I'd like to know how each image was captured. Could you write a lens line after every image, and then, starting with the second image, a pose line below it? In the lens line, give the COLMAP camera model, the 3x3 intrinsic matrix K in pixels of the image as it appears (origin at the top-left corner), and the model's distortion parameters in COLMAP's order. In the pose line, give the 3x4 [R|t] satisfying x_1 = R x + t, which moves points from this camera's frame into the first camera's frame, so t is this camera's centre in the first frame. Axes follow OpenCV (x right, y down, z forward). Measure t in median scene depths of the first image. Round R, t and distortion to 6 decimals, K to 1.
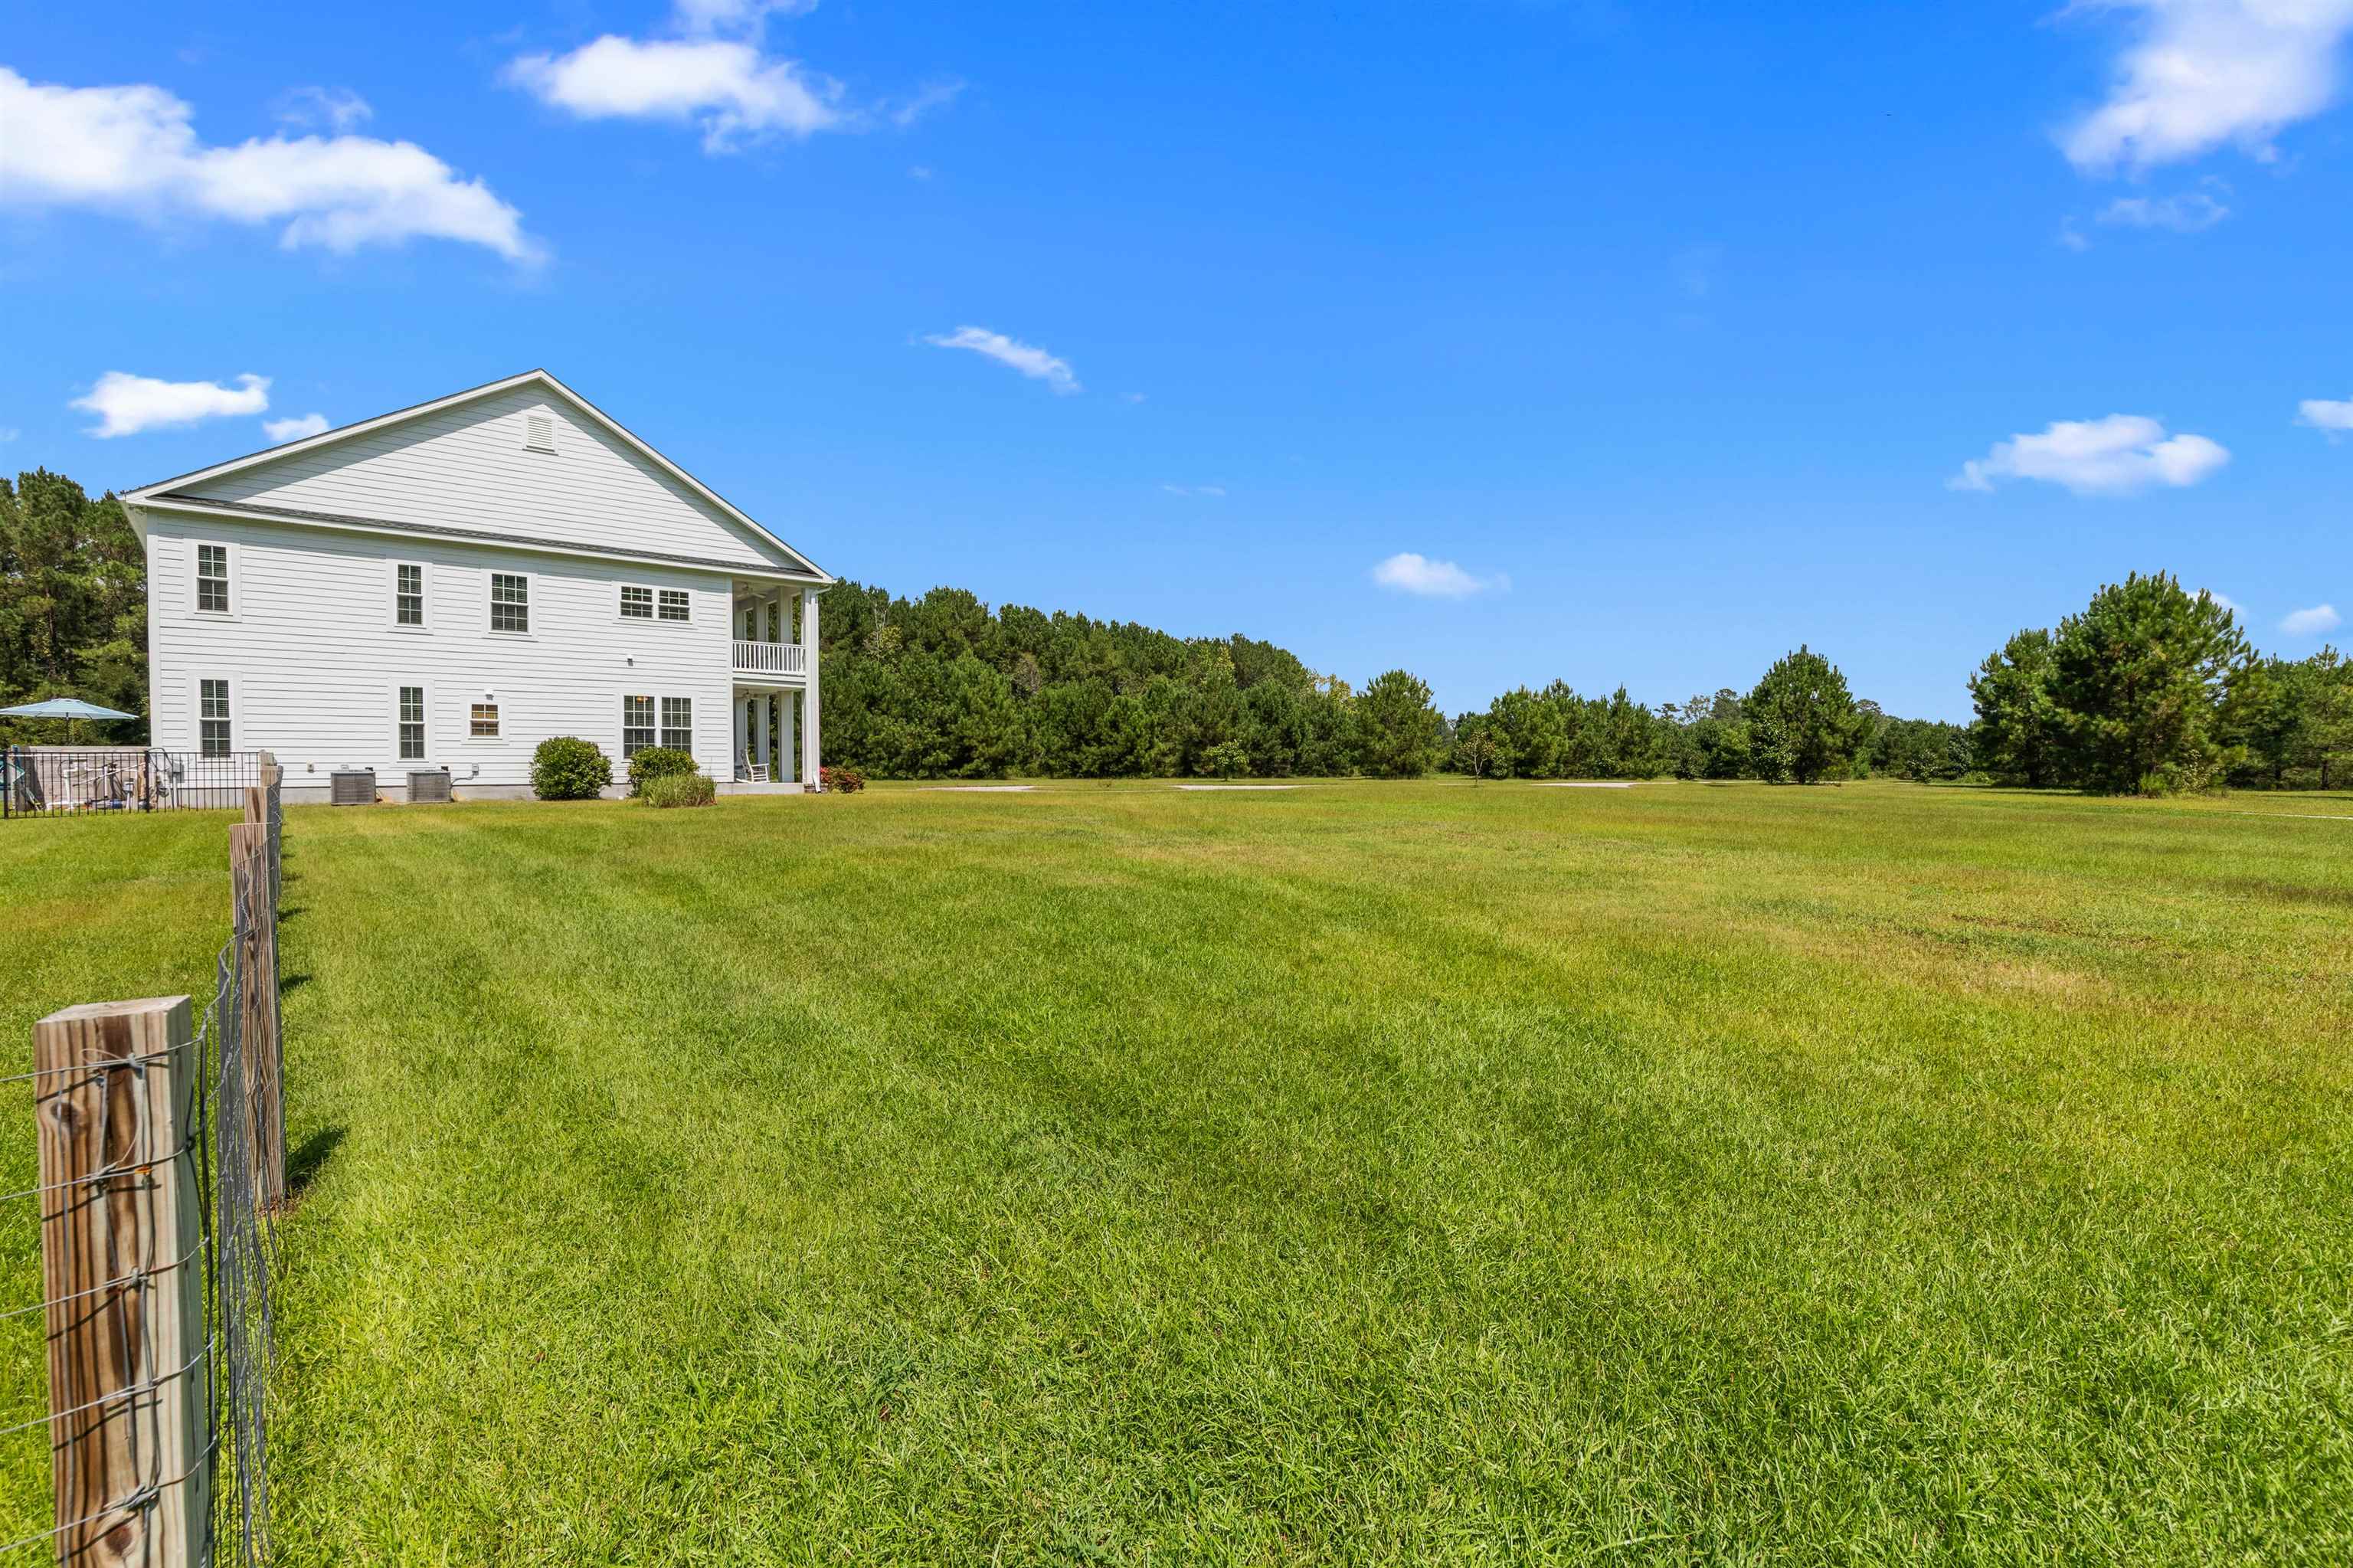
lens RADIAL K [[1103.8, 0, 1181.1], [0, 1103.8, 774.6], [0, 0, 1]] dist [0.000223, 0.000240]
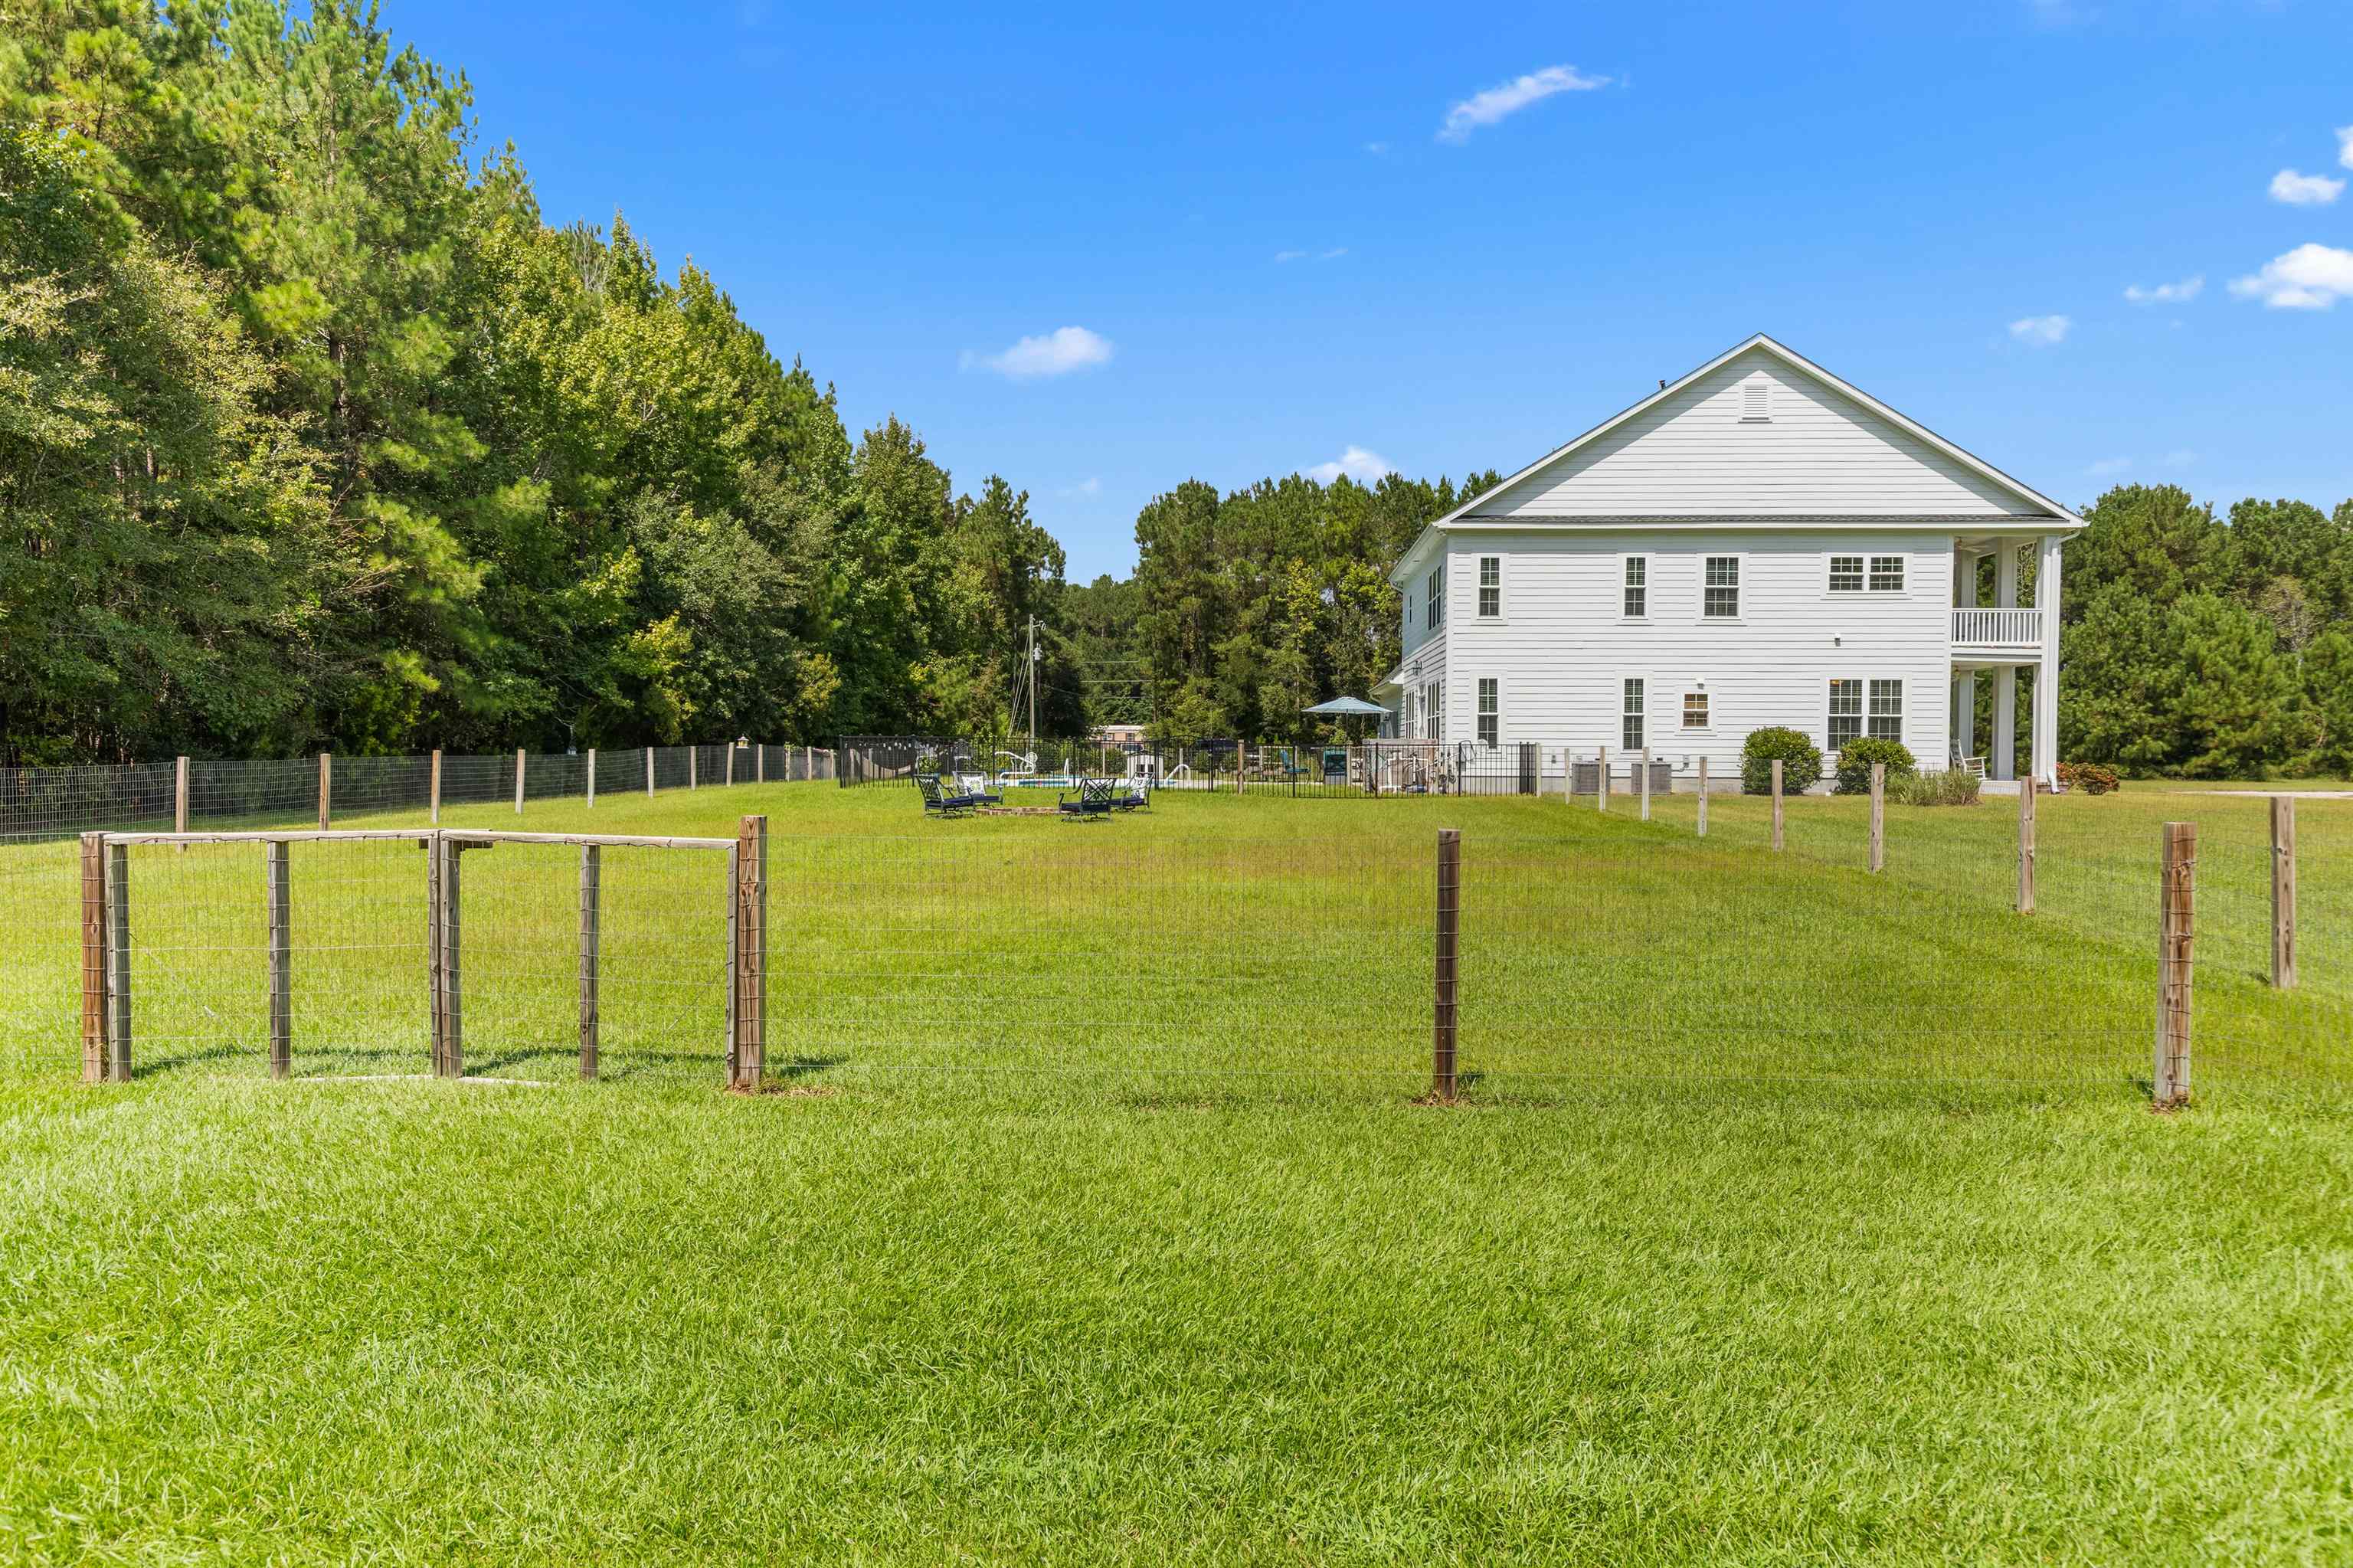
lens RADIAL K [[1508.2, 0, 1177.9], [0, 1508.2, 792.9], [0, 0, 1]] dist [0.002439, -0.000084]
pose [[0.726708, 0.023473, -0.686546, -0.047004], [-0.012076, 0.999698, 0.021397, 0.000266], [0.686841, -0.007259, 0.726772, -0.246170]]
